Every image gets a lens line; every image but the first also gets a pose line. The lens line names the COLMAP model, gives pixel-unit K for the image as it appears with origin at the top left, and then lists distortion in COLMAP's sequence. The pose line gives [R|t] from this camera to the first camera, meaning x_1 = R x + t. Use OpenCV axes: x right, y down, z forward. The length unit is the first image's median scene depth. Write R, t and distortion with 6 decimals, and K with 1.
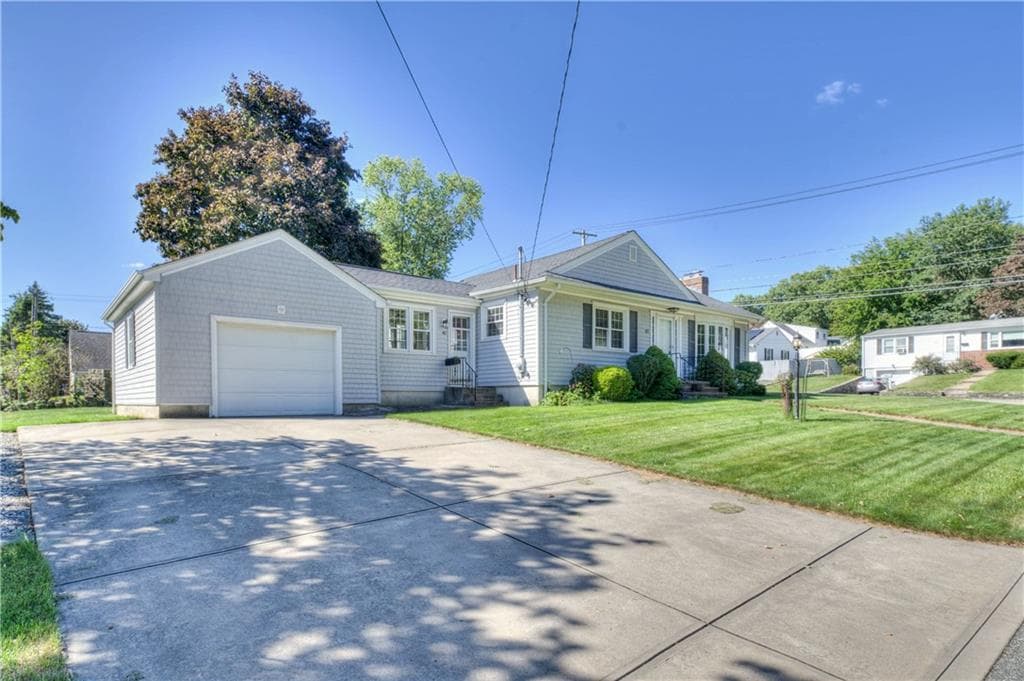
lens RADIAL K [[553.9, 0, 585.1], [0, 553.9, 395.9], [0, 0, 1]] dist [0.000196, 0.000250]
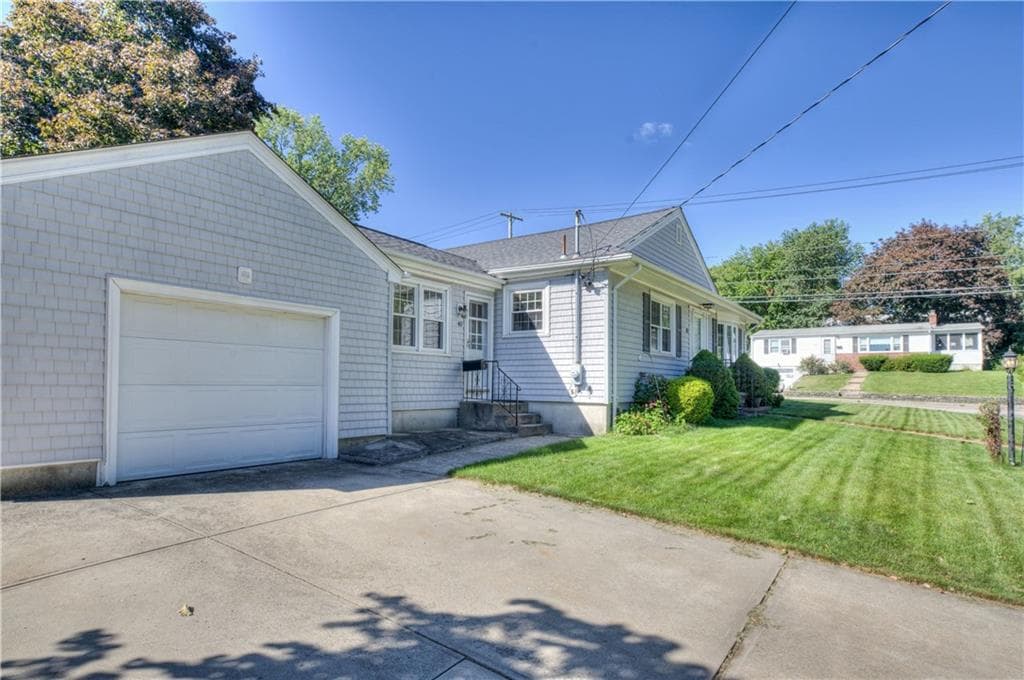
lens RADIAL K [[523.0, 0, 557.2], [0, 523.0, 370.1], [0, 0, 1]] dist [0.001018, -0.001044]
pose [[0.976494, 0.024041, 0.214201, -0.270980], [-0.019692, 0.999555, -0.022418, -0.042873], [-0.214645, 0.017673, 0.976532, 0.327293]]
